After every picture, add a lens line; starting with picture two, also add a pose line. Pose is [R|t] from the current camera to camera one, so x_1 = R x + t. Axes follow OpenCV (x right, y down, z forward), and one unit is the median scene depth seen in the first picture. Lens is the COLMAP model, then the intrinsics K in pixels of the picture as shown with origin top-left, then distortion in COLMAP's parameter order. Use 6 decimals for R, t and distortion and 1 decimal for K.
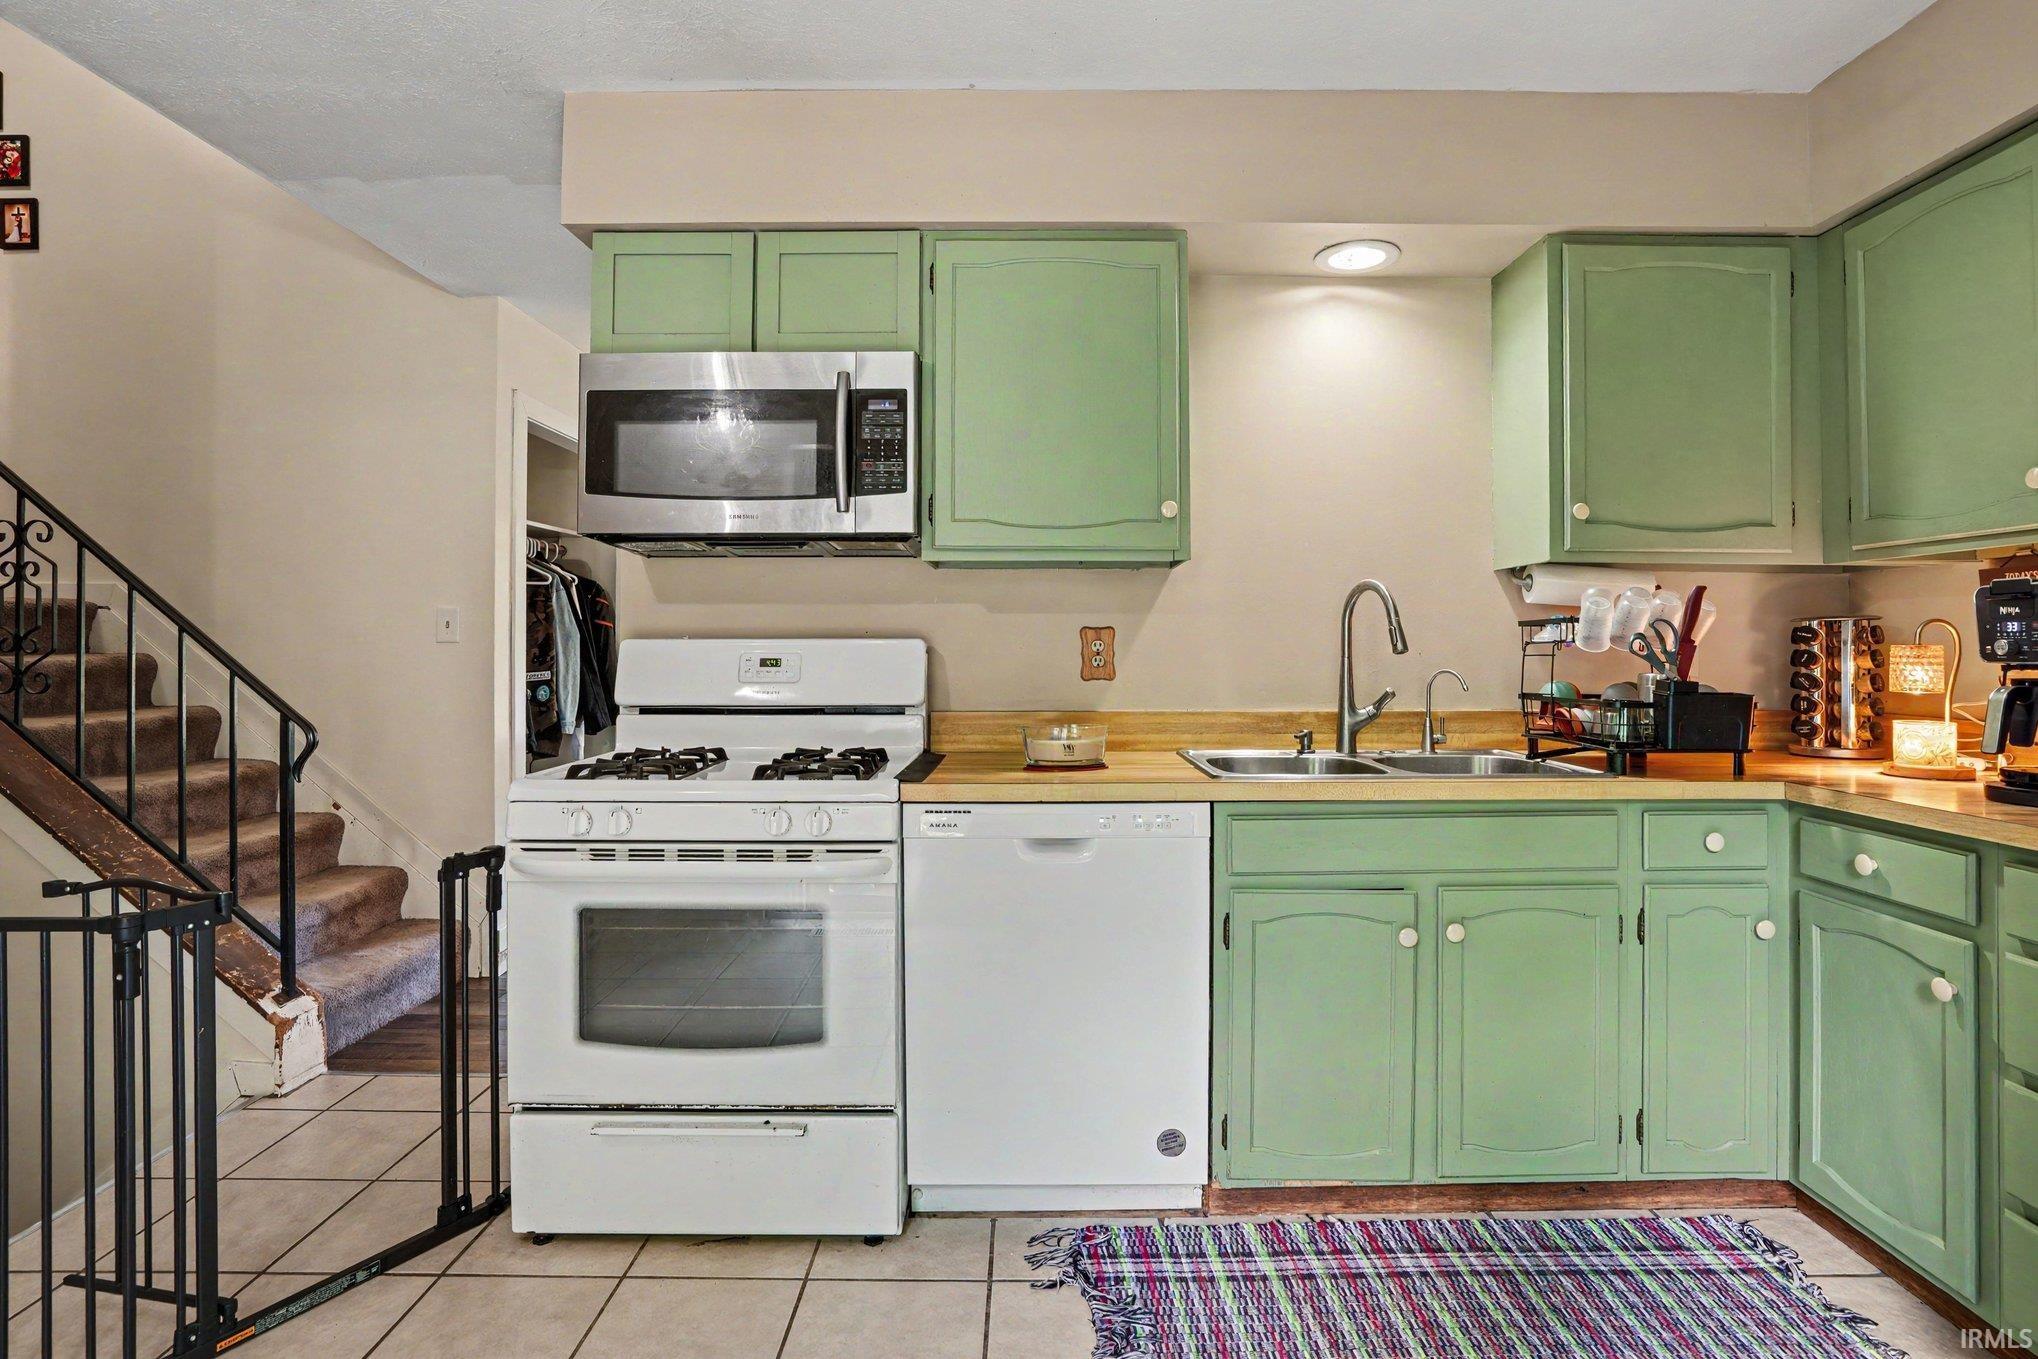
lens RADIAL K [[1072.3, 0, 1032.7], [0, 1072.3, 645.1], [0, 0, 1]] dist [-0.047764, 0.029318]
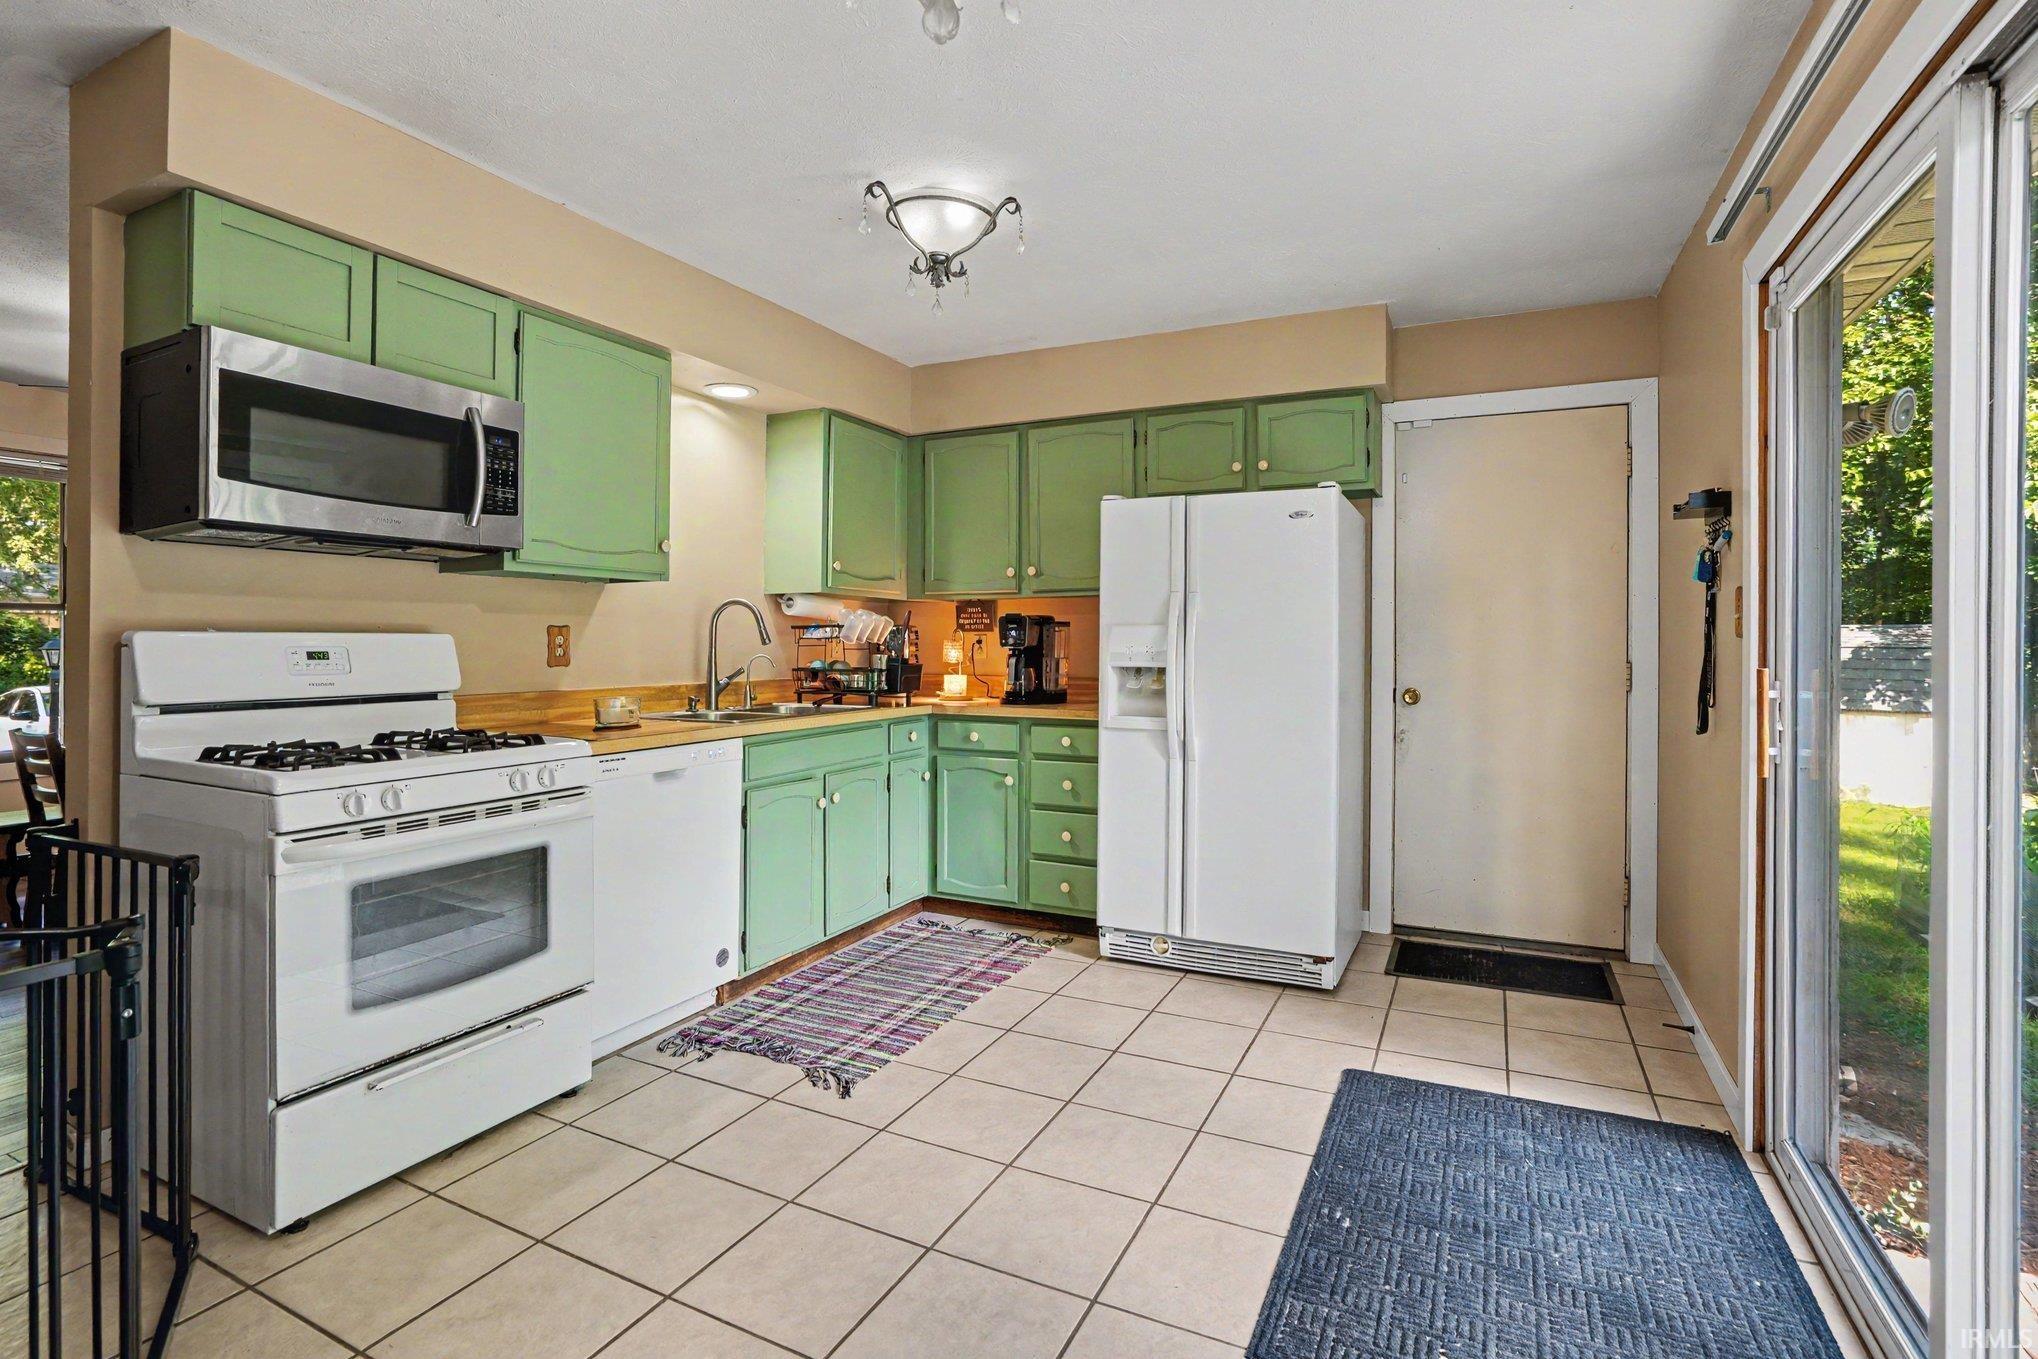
lens RADIAL K [[975.1, 0, 1007.0], [0, 975.1, 658.5], [0, 0, 1]] dist [-0.015703, 0.001740]
pose [[0.453177, -0.014638, 0.891300, -0.927215], [-0.002538, 0.999840, 0.017711, 0.001363], [-0.891417, -0.010288, 0.453067, -0.018406]]
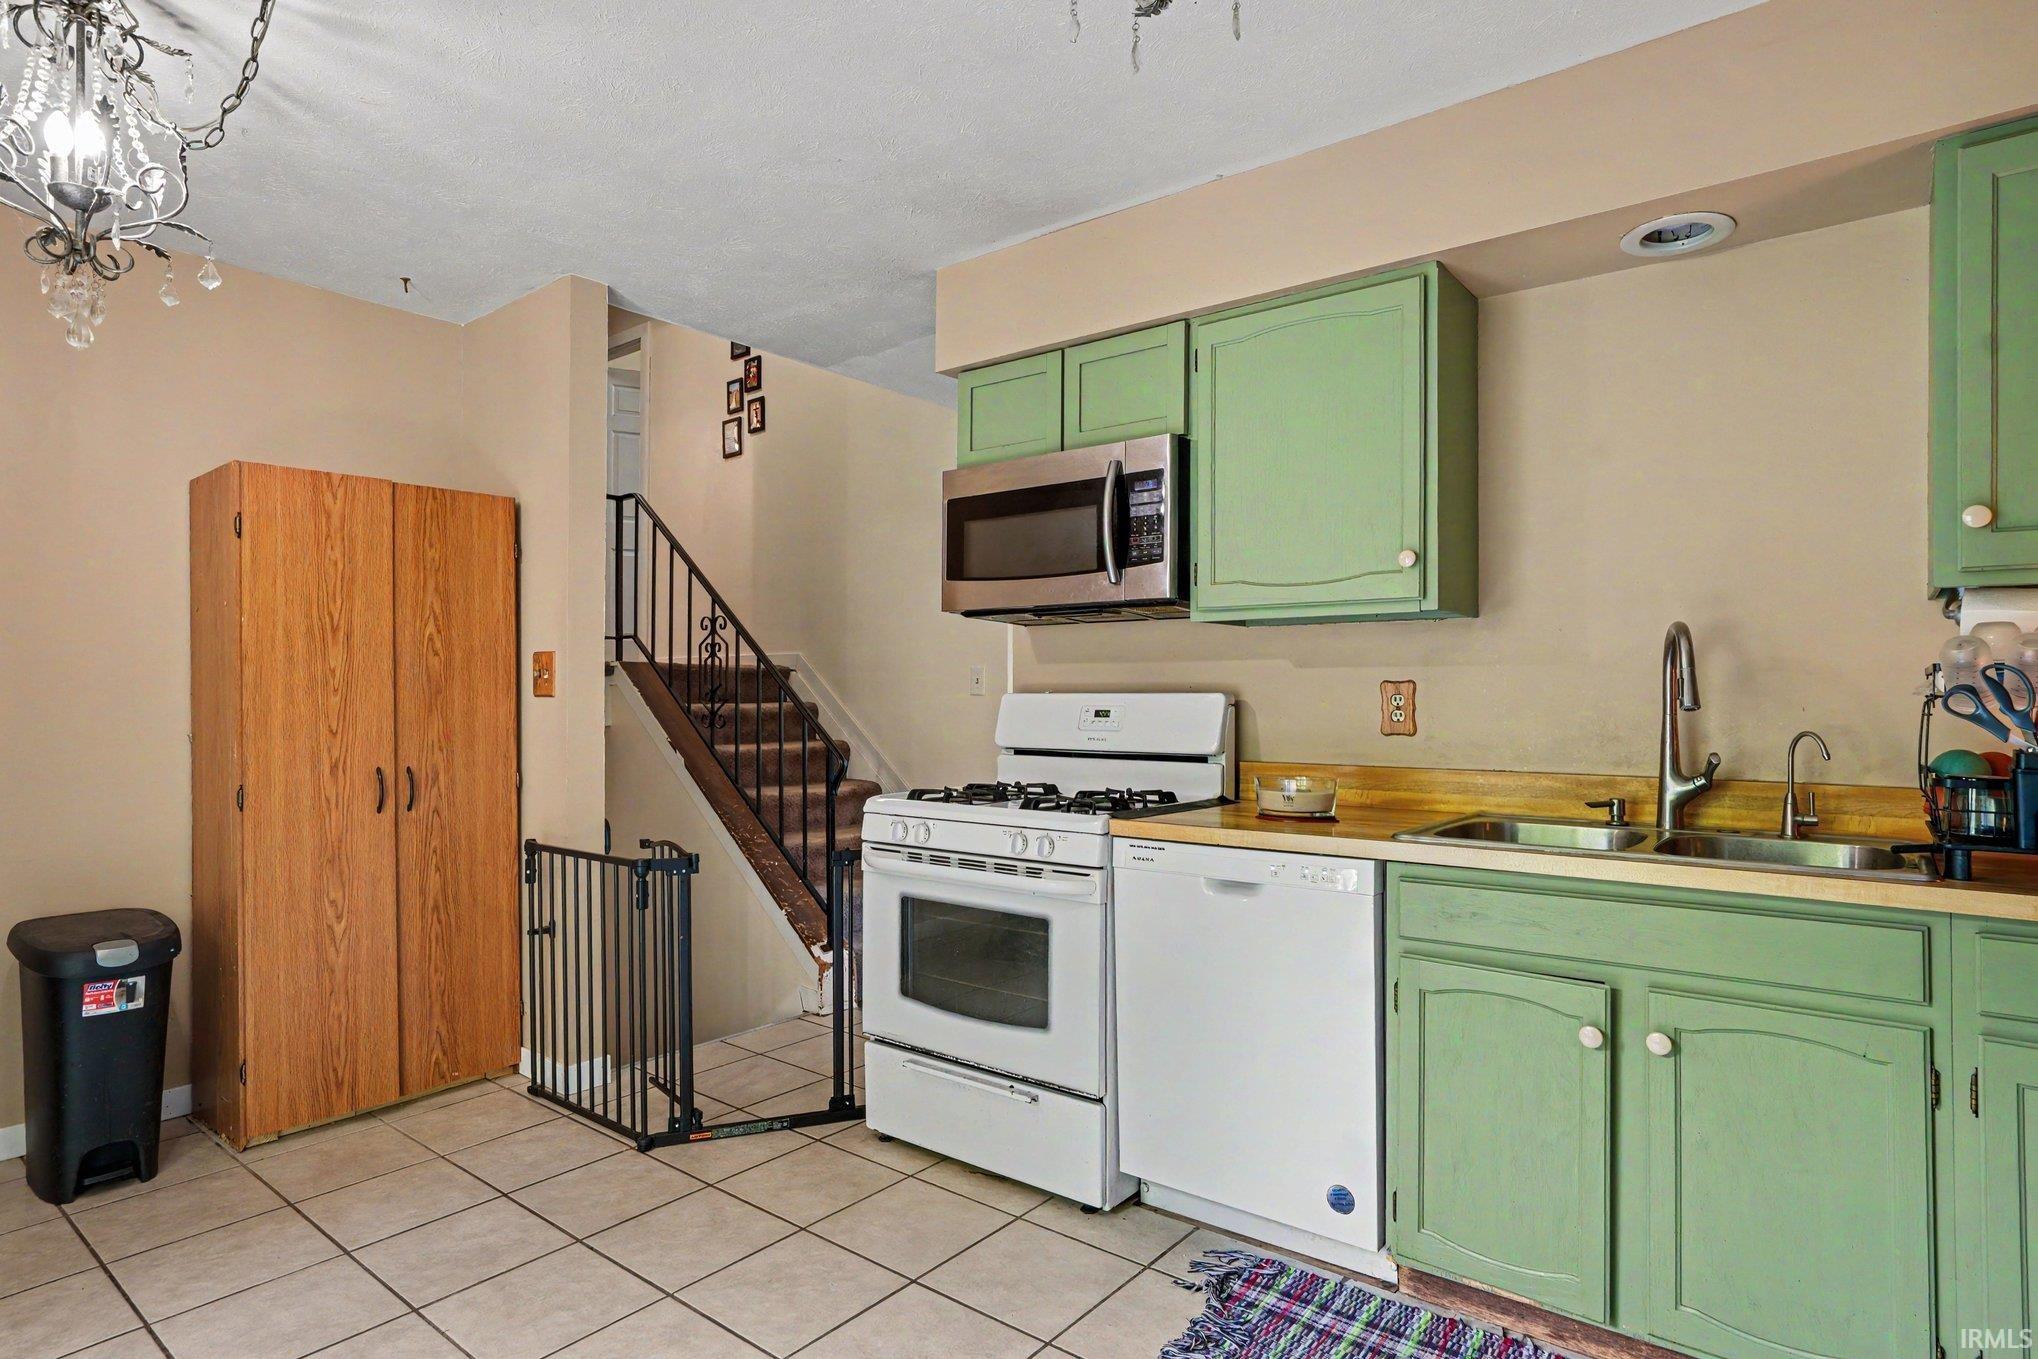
lens RADIAL K [[1124.8, 0, 1016.7], [0, 1124.8, 700.0], [0, 0, 1]] dist [-0.024921, 0.001369]
pose [[0.774730, 0.003954, -0.632280, 0.541559], [-0.001181, 0.999988, 0.004806, -0.004749], [0.632291, -0.002976, 0.774725, -0.002596]]
